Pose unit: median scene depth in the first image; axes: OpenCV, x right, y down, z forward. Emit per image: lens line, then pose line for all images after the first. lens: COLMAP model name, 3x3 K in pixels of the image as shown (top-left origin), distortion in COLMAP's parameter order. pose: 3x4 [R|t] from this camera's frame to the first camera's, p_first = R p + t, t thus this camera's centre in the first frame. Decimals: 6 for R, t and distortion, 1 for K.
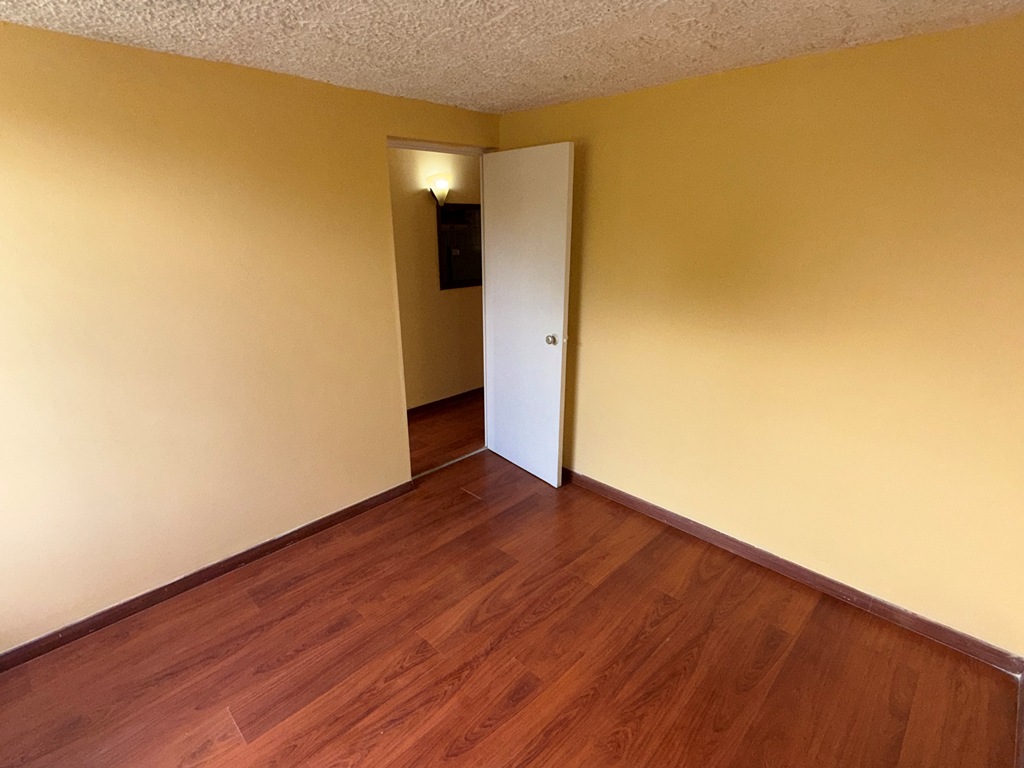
lens RADIAL K [[506.2, 0, 511.9], [0, 506.2, 384.2], [0, 0, 1]] dist [-0.000181, 0.000444]
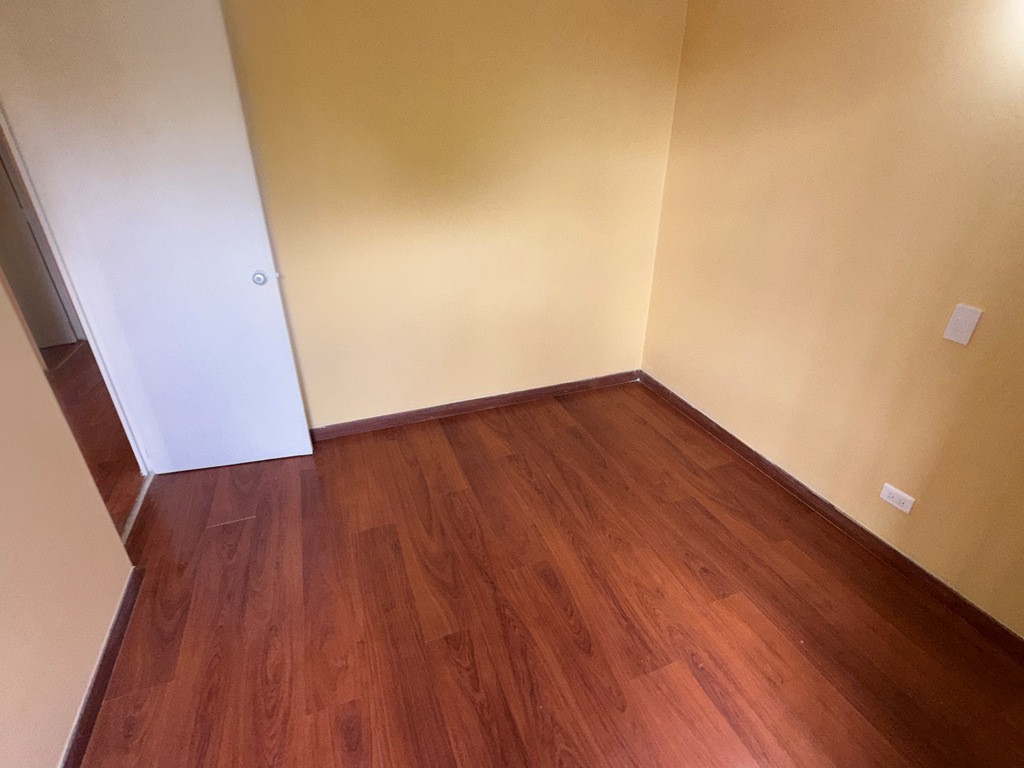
lens RADIAL K [[506.2, 0, 512.0], [0, 506.2, 384.1], [0, 0, 1]] dist [-0.000181, 0.000444]
pose [[0.415303, -0.409372, 0.812365, -0.647350], [0.282681, 0.906886, 0.312489, -0.110382], [-0.864647, 0.099863, 0.492355, 0.450887]]
